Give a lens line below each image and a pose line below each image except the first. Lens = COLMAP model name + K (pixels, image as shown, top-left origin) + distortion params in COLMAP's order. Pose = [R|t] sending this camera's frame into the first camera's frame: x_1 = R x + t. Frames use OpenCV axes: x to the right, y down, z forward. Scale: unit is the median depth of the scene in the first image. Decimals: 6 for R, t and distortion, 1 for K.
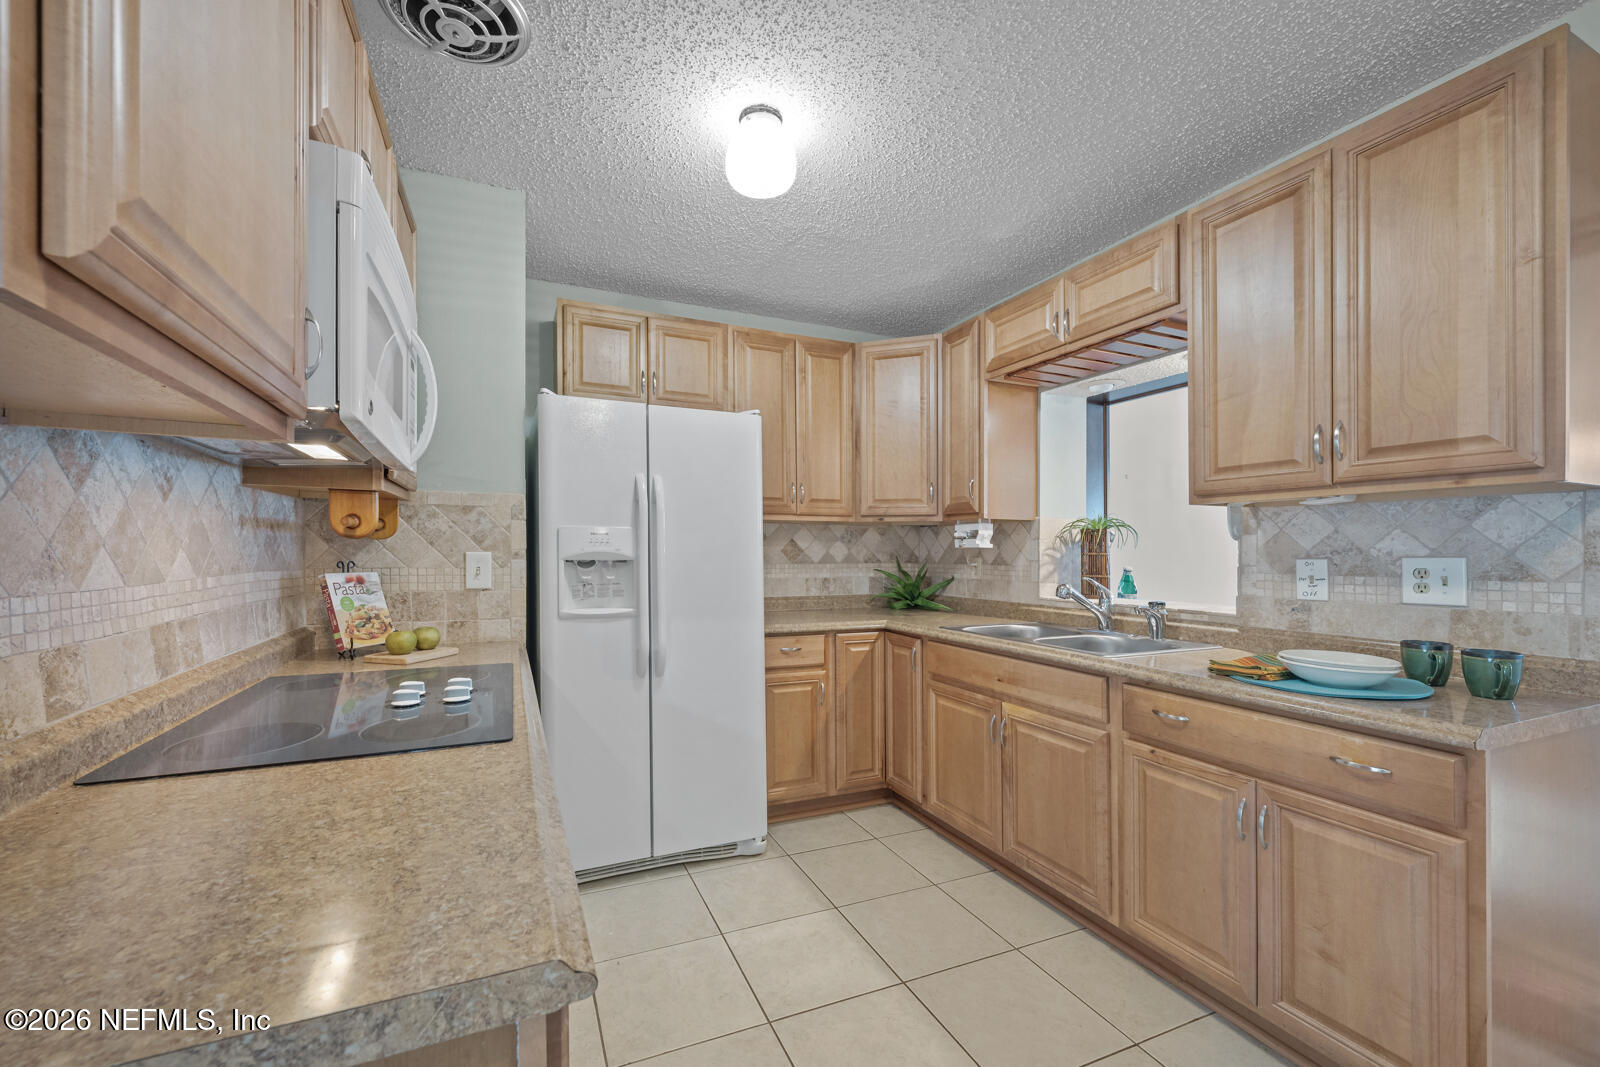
lens RADIAL K [[640.5, 0, 761.7], [0, 640.5, 549.9], [0, 0, 1]] dist [-0.002092, 0.000527]
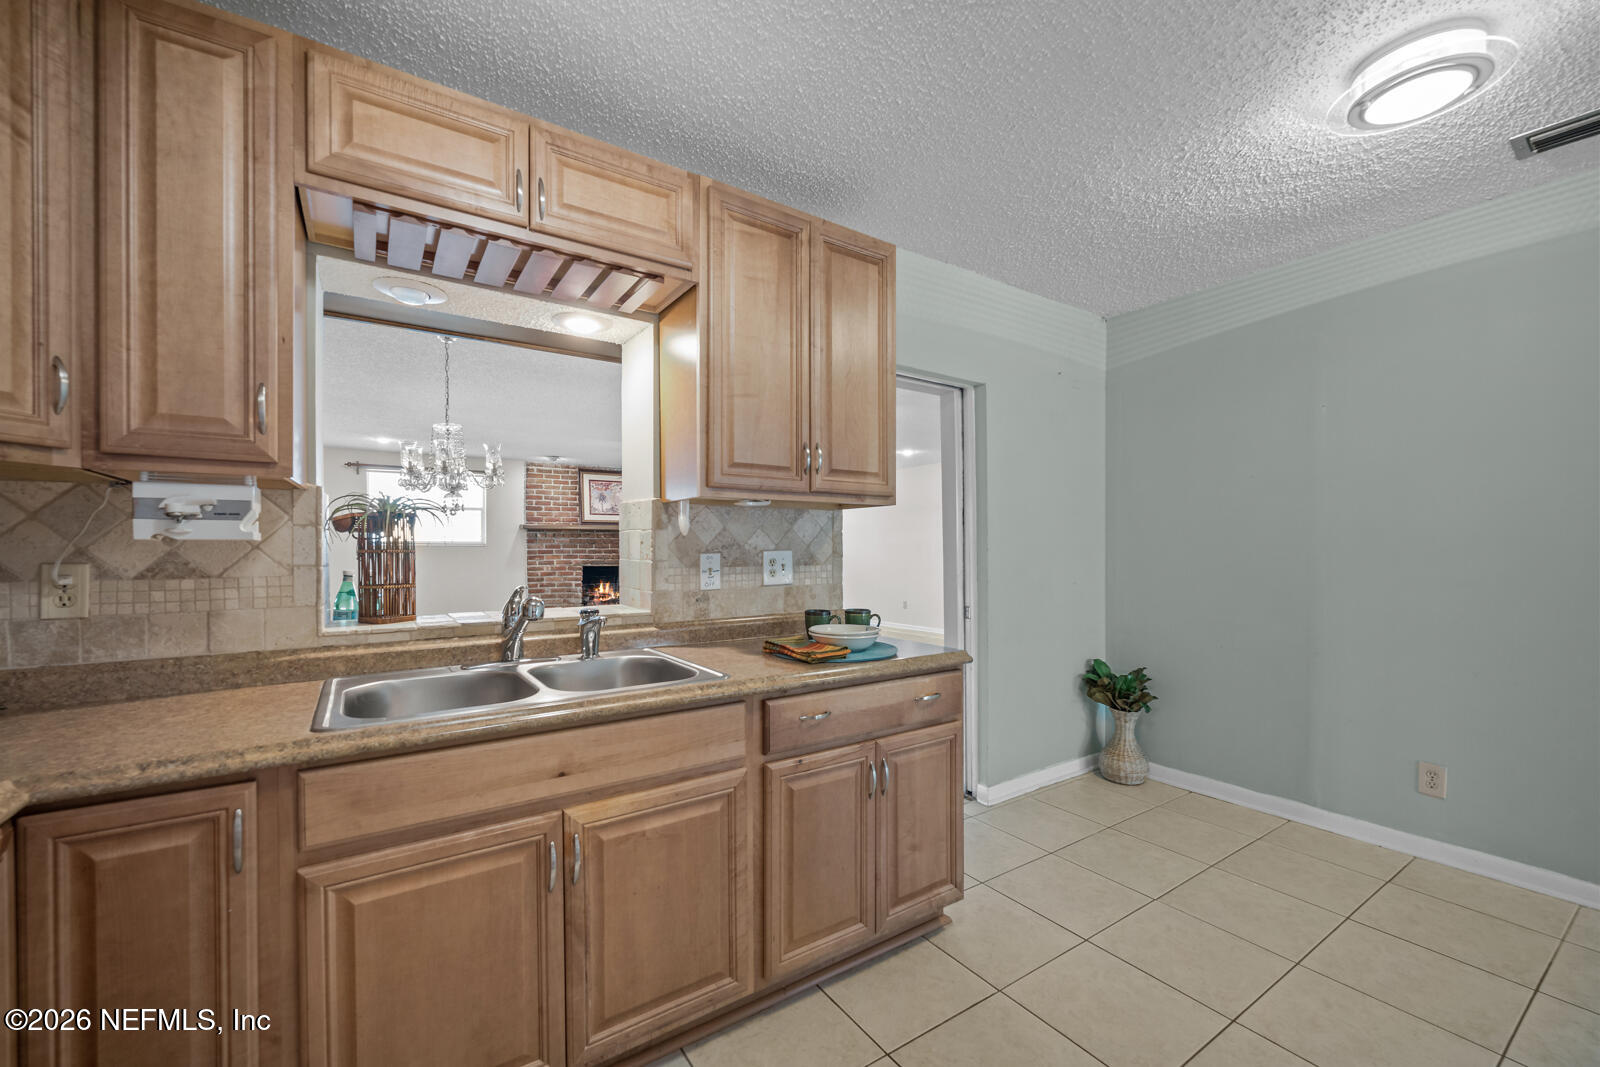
lens RADIAL K [[640.5, 0, 803.2], [0, 640.5, 543.6], [0, 0, 1]] dist [-0.002092, 0.000527]
pose [[-0.212878, -0.000773, 0.977078, -0.278476], [-0.001565, 0.999999, 0.000451, -0.003296], [-0.977078, -0.001433, -0.212879, 1.104366]]
